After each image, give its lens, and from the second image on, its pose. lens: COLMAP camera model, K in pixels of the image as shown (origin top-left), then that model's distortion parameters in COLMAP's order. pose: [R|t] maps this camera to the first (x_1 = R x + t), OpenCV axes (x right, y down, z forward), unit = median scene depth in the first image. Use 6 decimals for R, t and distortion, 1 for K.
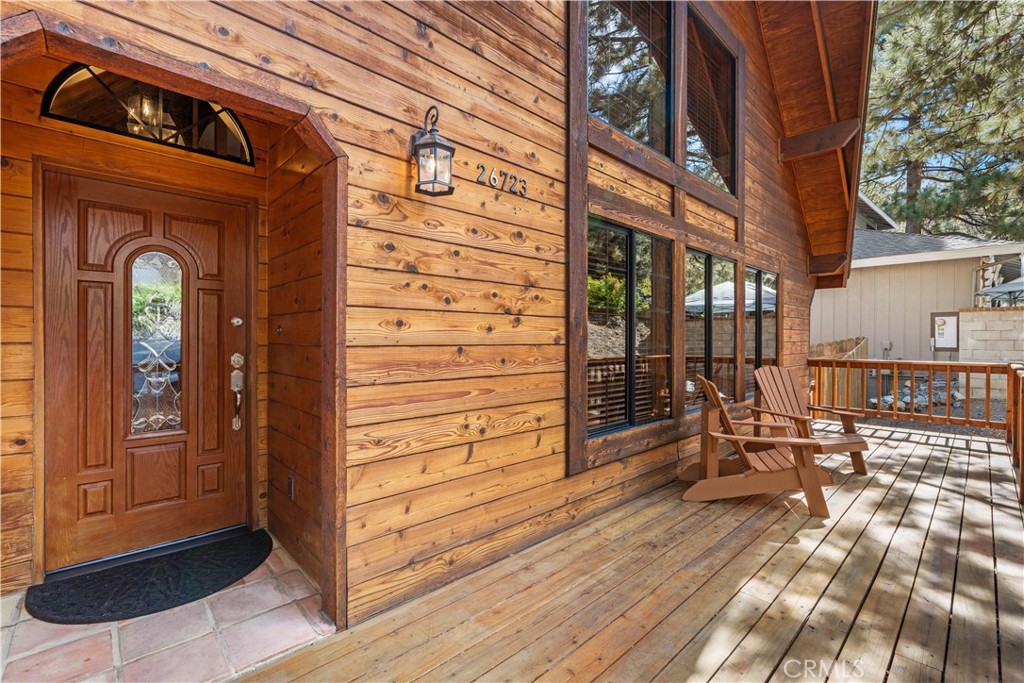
lens RADIAL K [[452.0, 0, 510.1], [0, 452.0, 341.4], [0, 0, 1]] dist [-0.006889, 0.000343]
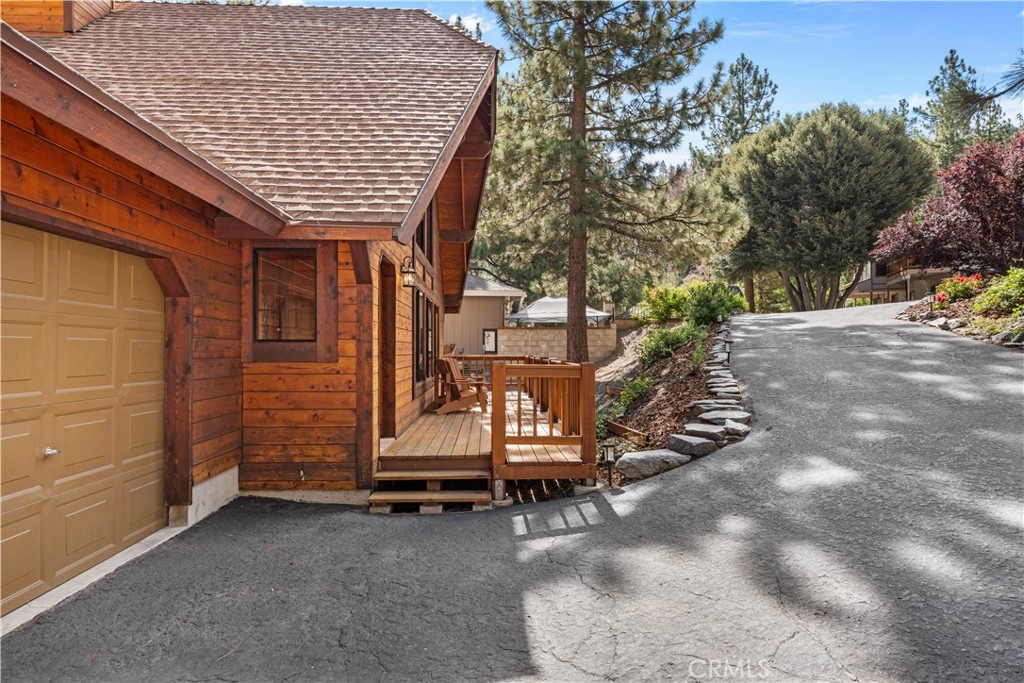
lens RADIAL K [[552.8, 0, 503.1], [0, 552.8, 341.7], [0, 0, 1]] dist [-0.002787, -0.000457]
pose [[0.666614, 0.014051, 0.745270, -1.782031], [-0.003437, 0.999870, -0.015777, 0.047120], [-0.745395, 0.007956, 0.666576, -1.323061]]
